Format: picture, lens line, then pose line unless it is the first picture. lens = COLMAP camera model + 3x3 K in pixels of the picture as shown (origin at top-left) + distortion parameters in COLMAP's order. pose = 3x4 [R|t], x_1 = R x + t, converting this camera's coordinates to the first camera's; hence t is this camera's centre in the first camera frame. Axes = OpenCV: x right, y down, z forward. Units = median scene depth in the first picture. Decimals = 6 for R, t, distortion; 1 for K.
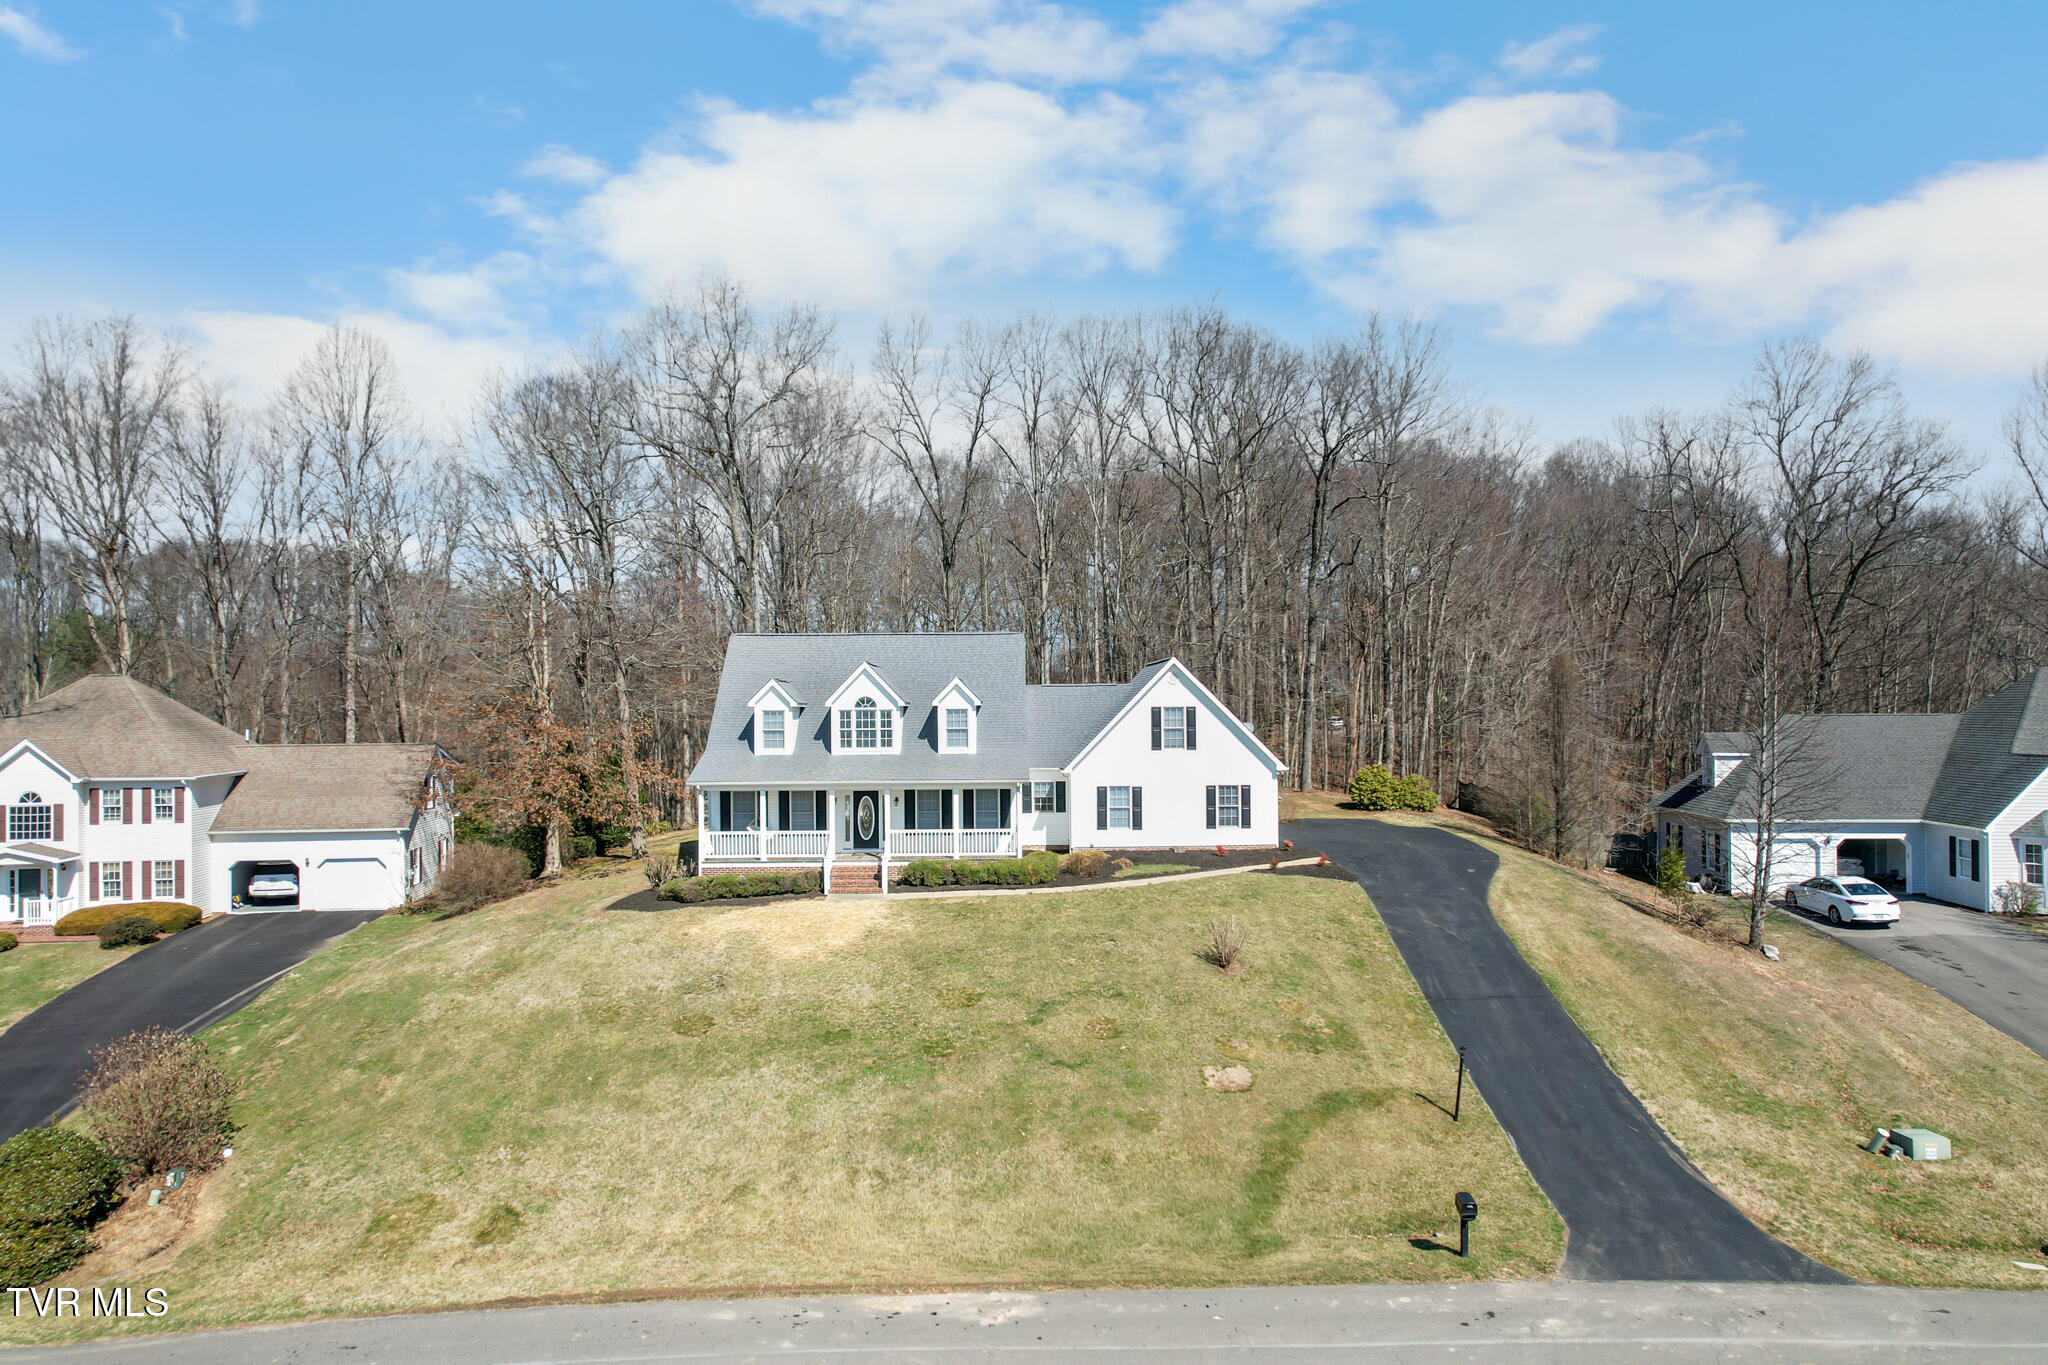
lens RADIAL K [[1327.4, 0, 1030.0], [0, 1327.4, 710.7], [0, 0, 1]] dist [-0.073641, 0.062607]
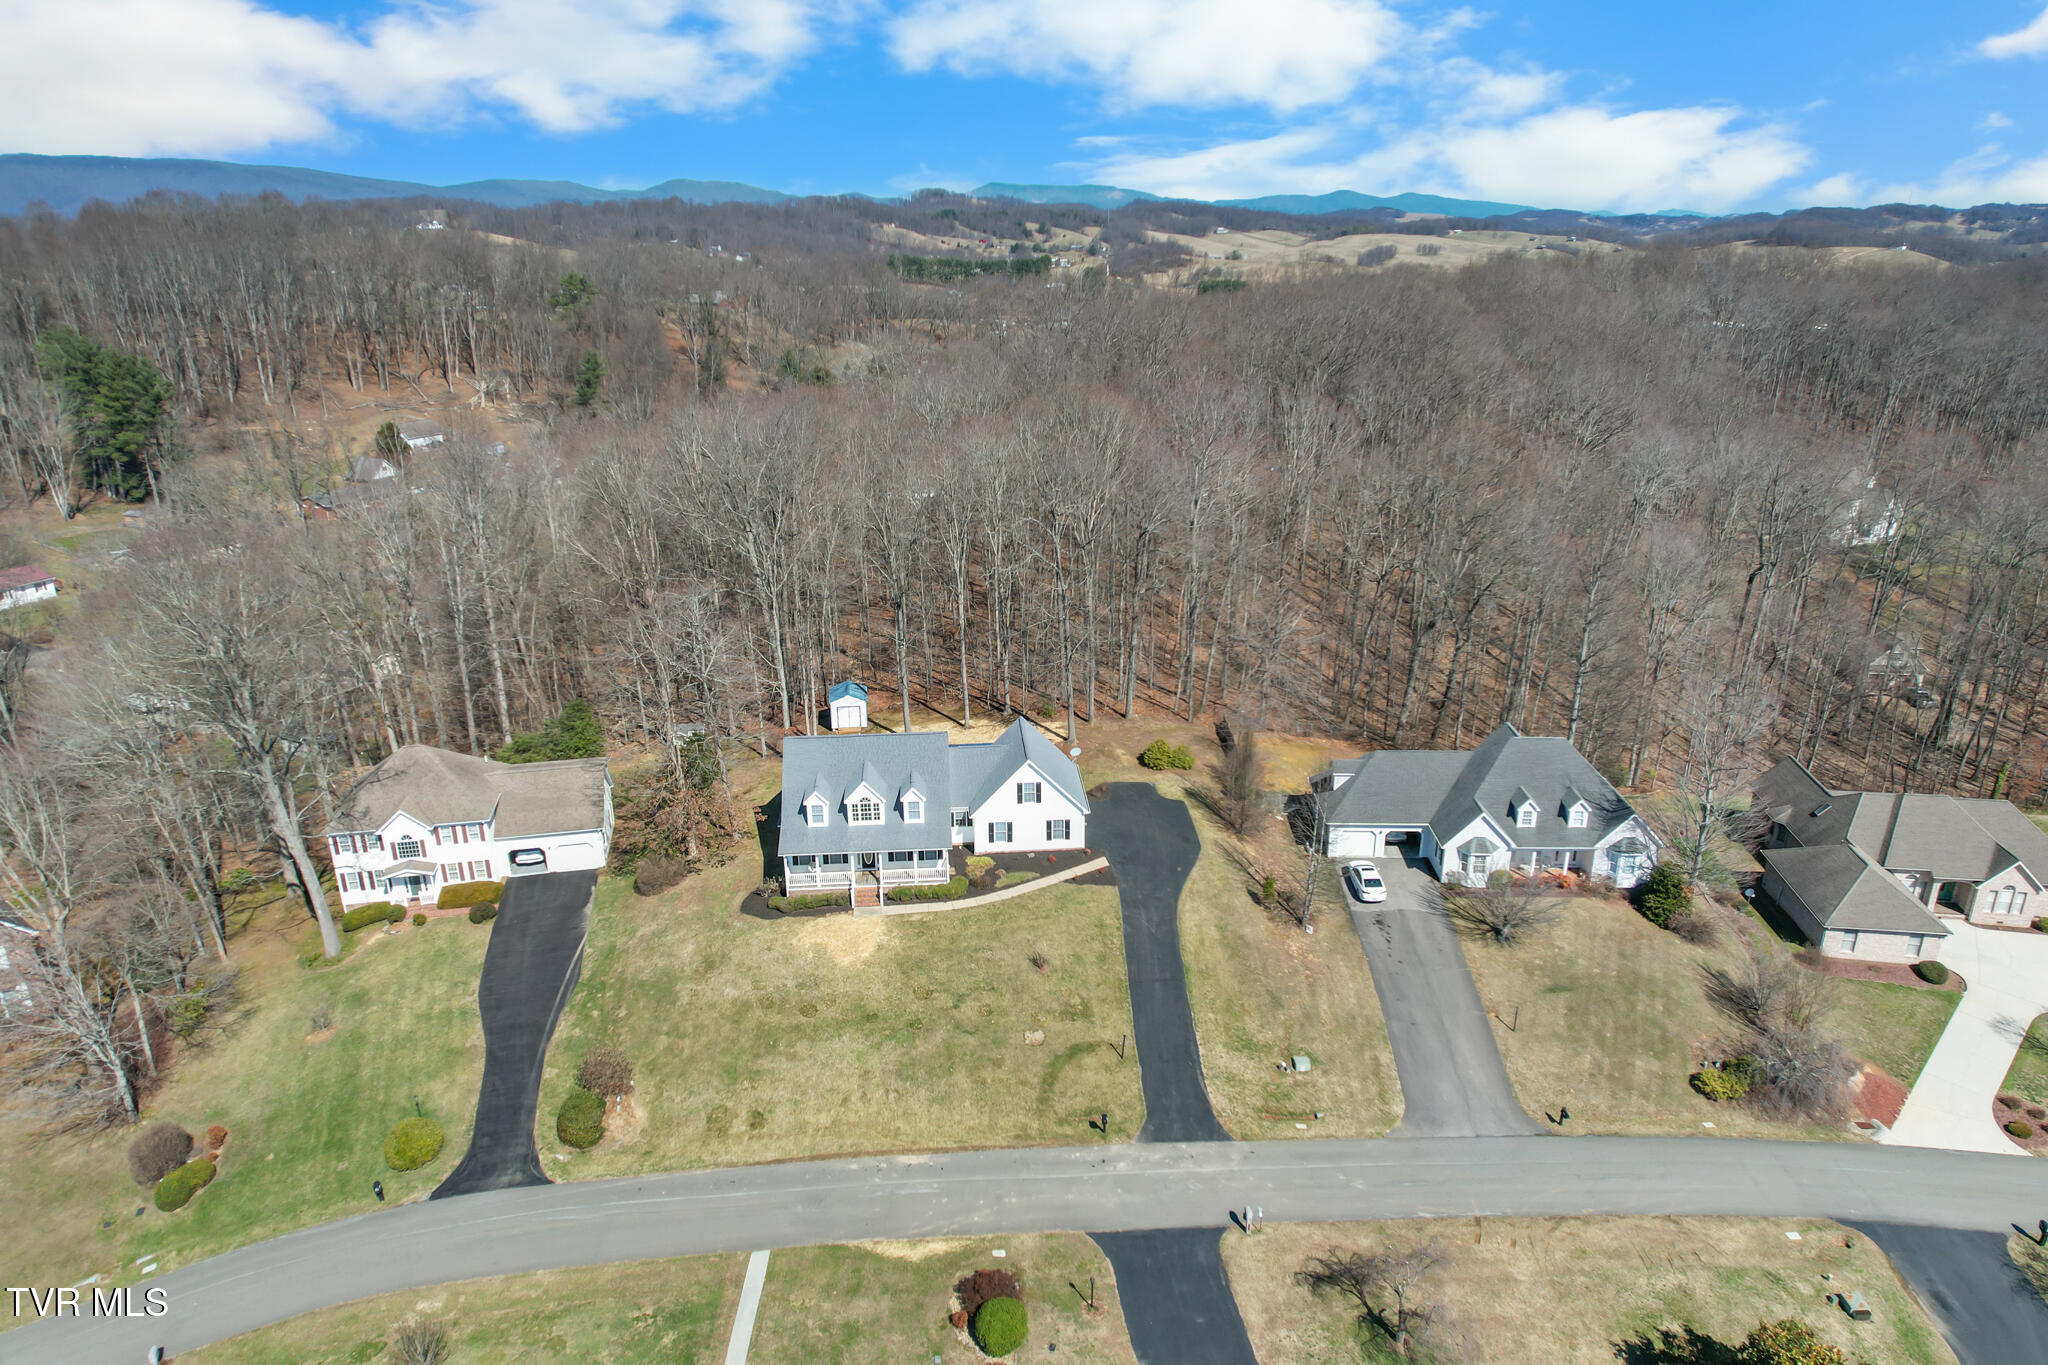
lens RADIAL K [[1327.4, 0, 1030.0], [0, 1327.4, 710.7], [0, 0, 1]] dist [-0.073641, 0.062607]
pose [[0.998800, -0.019385, 0.044978, 0.030435], [0.002198, 0.935161, 0.354217, -0.830750], [-0.048928, -0.353693, 0.934081, -0.774348]]
